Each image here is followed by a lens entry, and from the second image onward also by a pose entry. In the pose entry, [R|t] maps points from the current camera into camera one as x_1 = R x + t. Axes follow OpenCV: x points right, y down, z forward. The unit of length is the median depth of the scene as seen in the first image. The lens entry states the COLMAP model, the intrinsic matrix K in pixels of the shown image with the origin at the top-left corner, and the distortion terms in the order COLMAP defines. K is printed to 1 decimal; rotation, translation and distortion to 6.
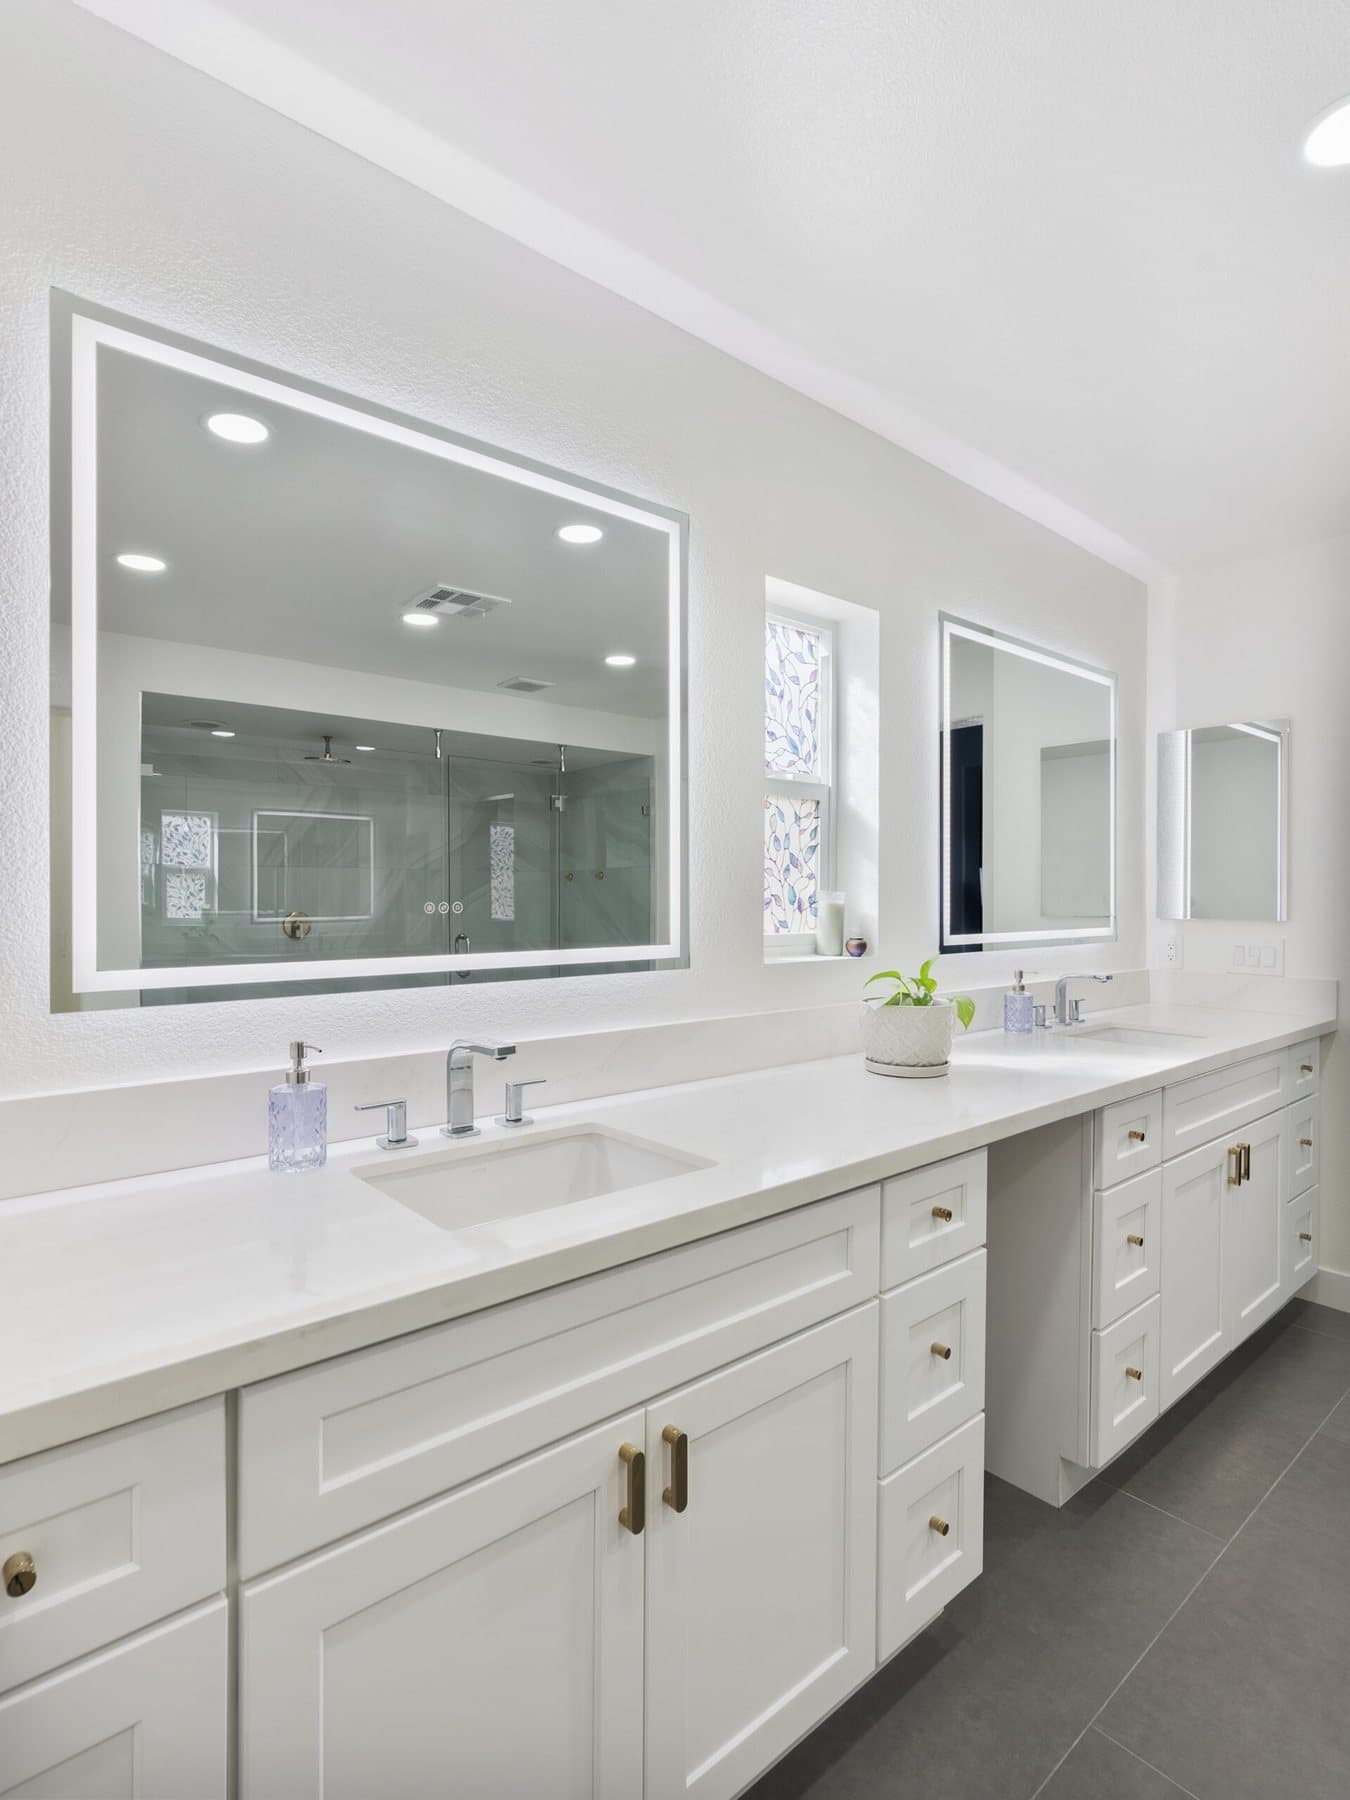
lens RADIAL K [[915.0, 0, 667.5], [0, 915.0, 900.6], [0, 0, 1]] dist [-0.005240, 0.001458]
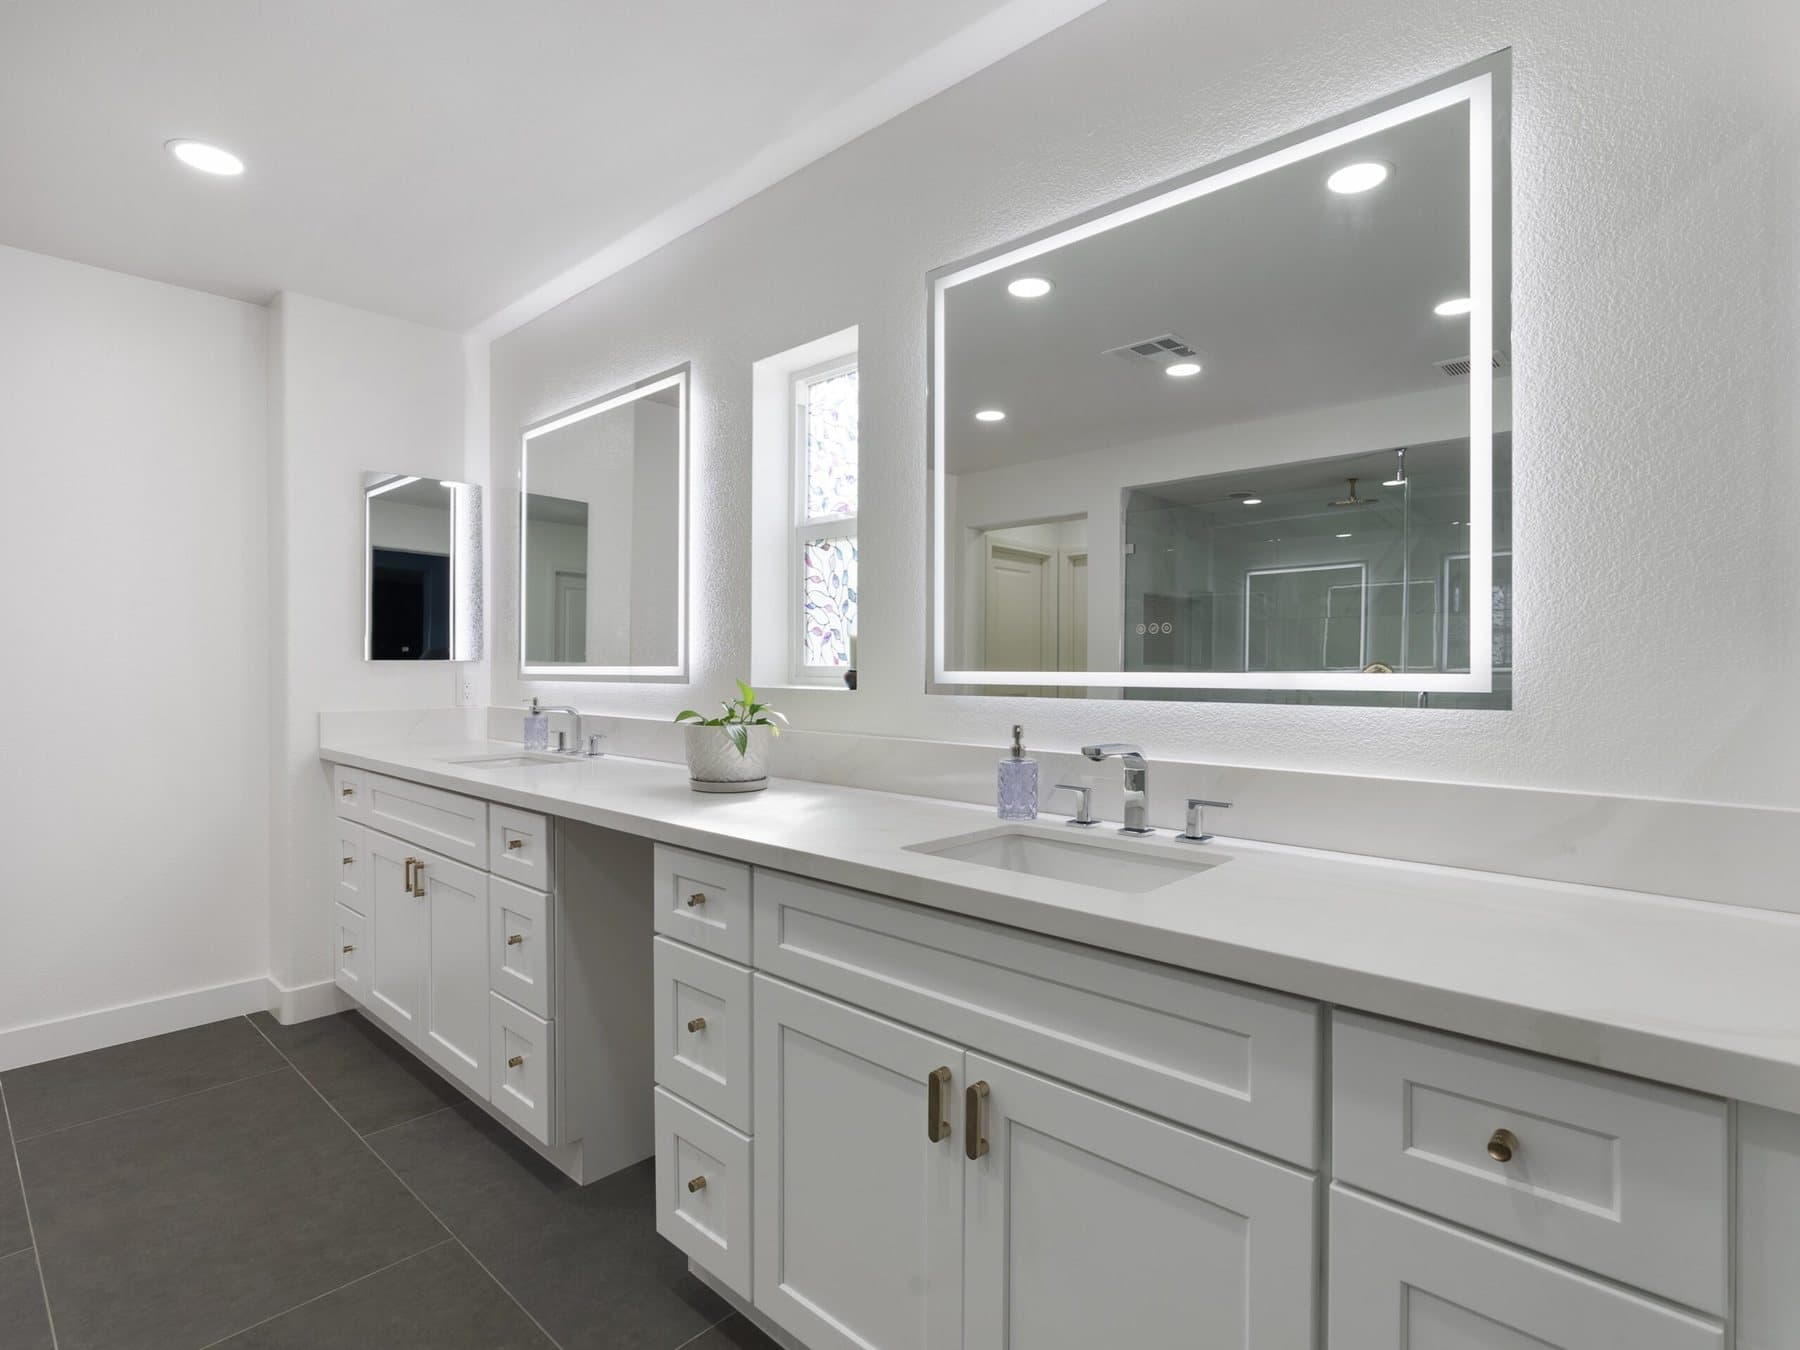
lens RADIAL K [[915.0, 0, 901.0], [0, 915.0, 669.2], [0, 0, 1]] dist [-0.005240, 0.001458]
pose [[0.117935, 0.002103, -0.993019, 1.173760], [-0.008654, 0.999962, 0.001089, 0.038428], [0.992984, 0.008465, 0.117949, 0.933845]]
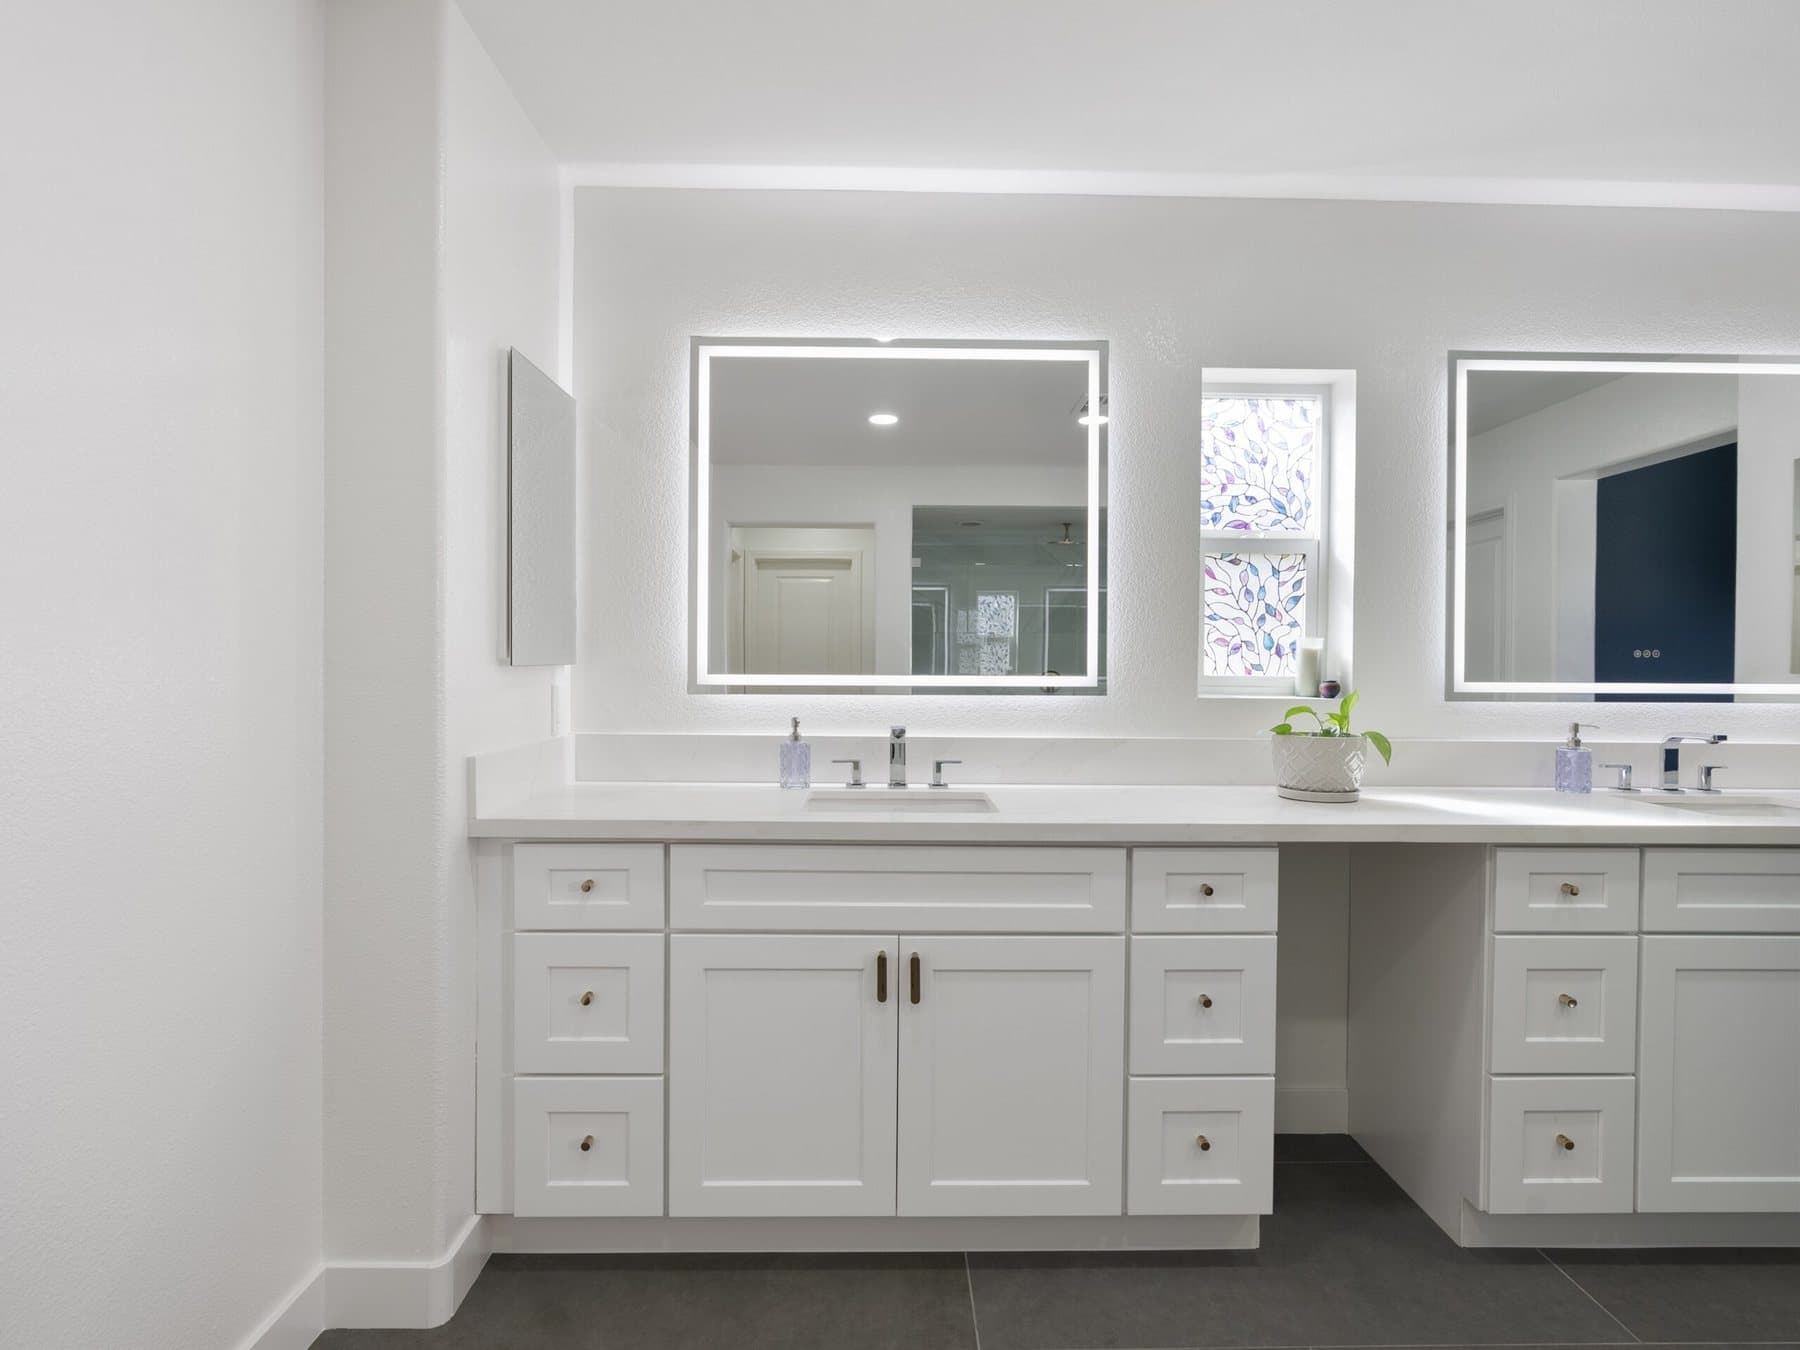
lens RADIAL K [[927.1, 0, 901.0], [0, 927.1, 669.4], [0, 0, 1]] dist [-0.002761, 0.001411]
pose [[0.775227, 0.006479, -0.631650, 0.499860], [-0.009683, 0.999952, -0.001627, 0.034032], [0.631609, 0.007377, 0.775252, -0.150249]]
